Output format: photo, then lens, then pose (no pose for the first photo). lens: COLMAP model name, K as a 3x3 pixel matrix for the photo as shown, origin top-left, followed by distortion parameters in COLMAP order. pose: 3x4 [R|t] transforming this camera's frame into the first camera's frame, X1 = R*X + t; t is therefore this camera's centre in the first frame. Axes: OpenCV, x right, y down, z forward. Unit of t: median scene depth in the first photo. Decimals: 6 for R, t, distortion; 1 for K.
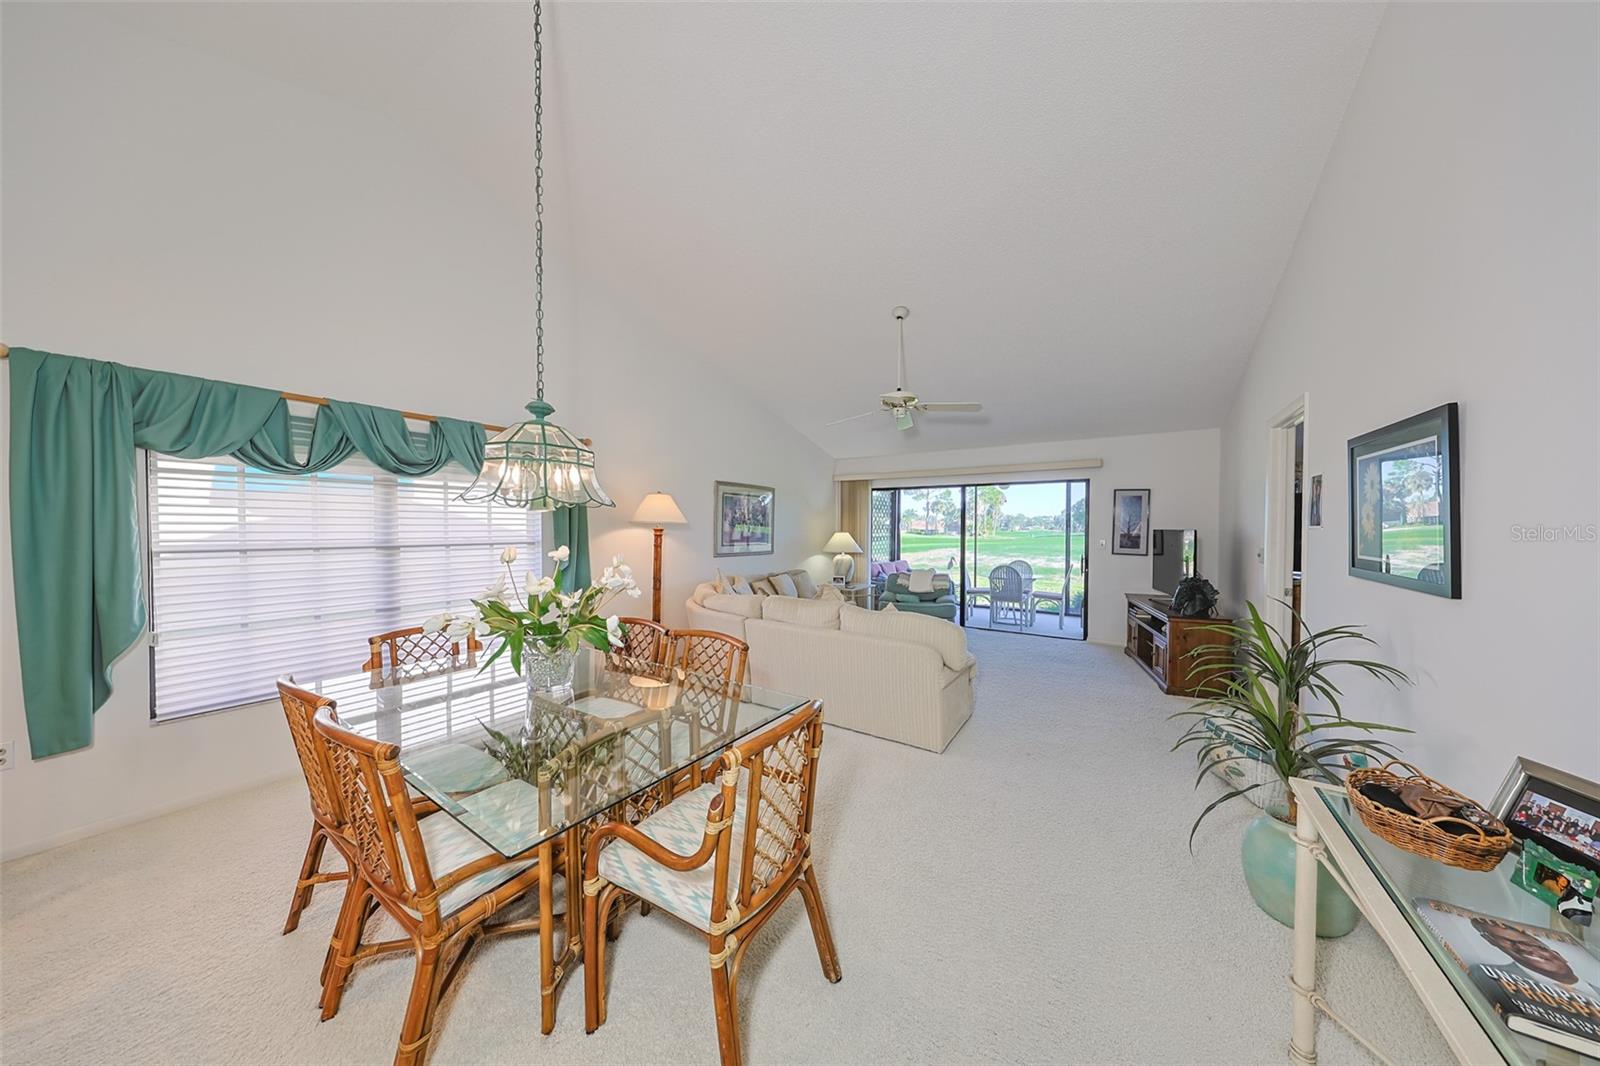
lens RADIAL K [[490.7, 0, 799.6], [0, 490.7, 537.3], [0, 0, 1]] dist [0.000490, 0.000031]
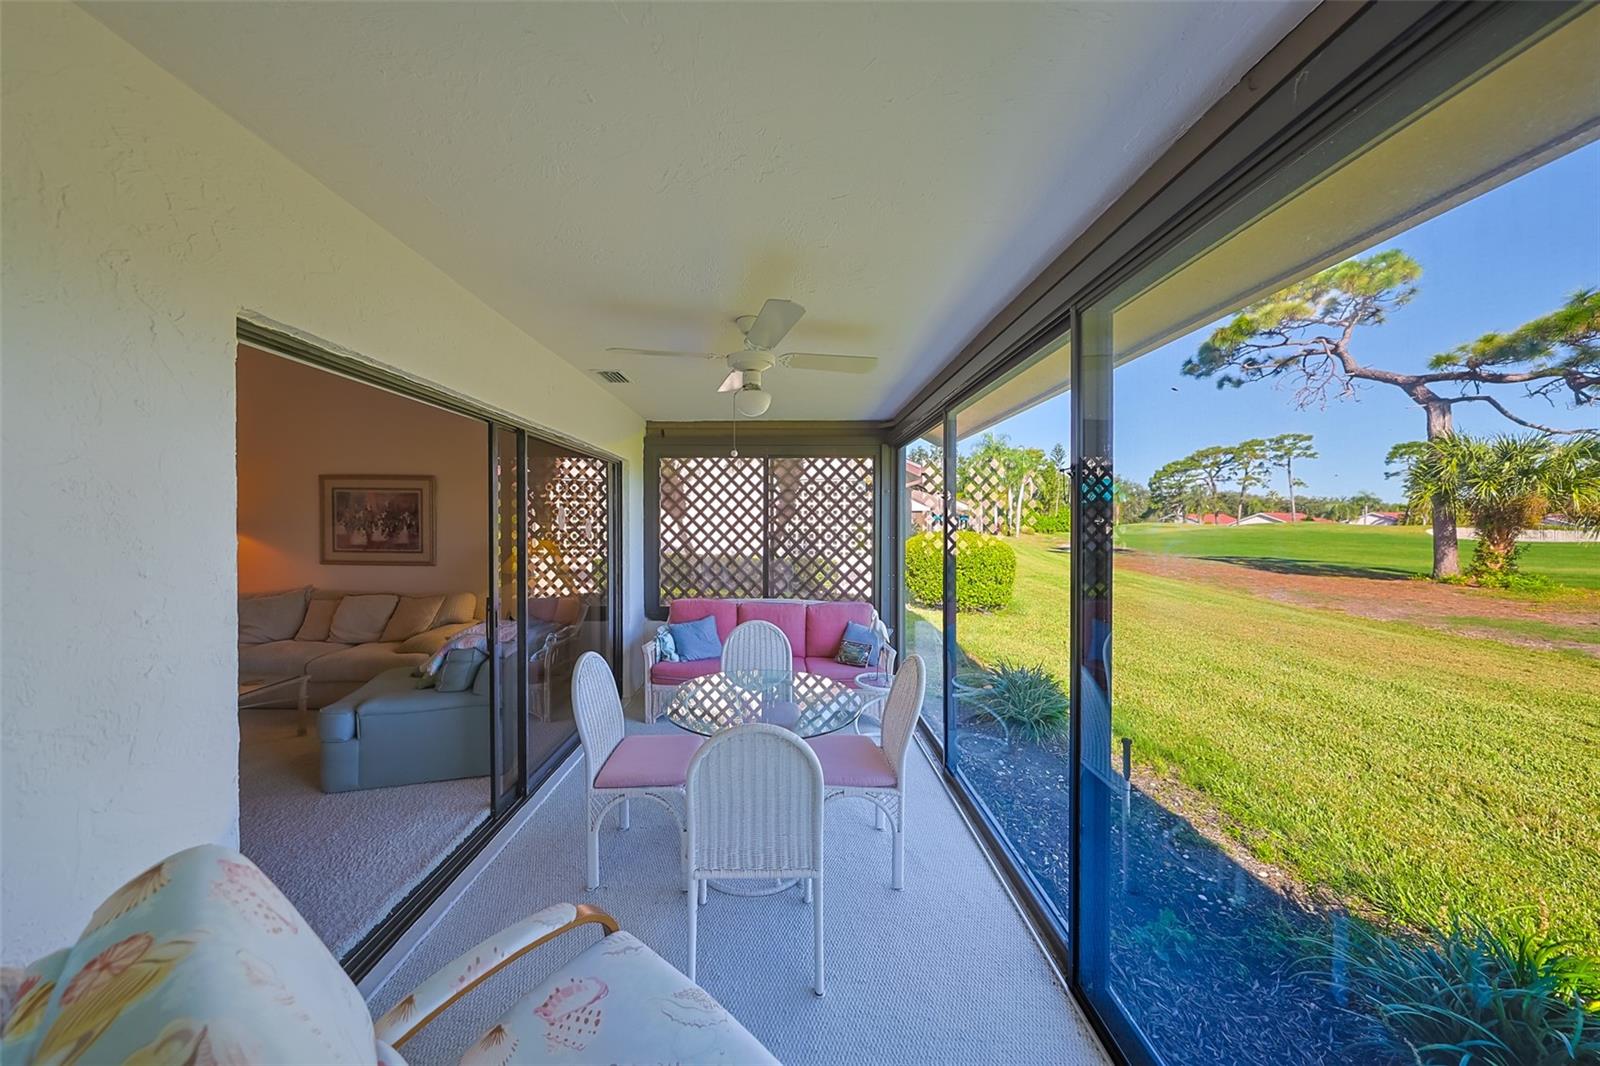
lens RADIAL K [[495.7, 0, 796.2], [0, 495.7, 528.8], [0, 0, 1]] dist [0.004220, -0.000081]
pose [[0.534765, -0.004259, -0.844990, 0.916480], [-0.016963, 0.999732, -0.015775, -0.019772], [0.844830, 0.022769, 0.534550, 1.136884]]
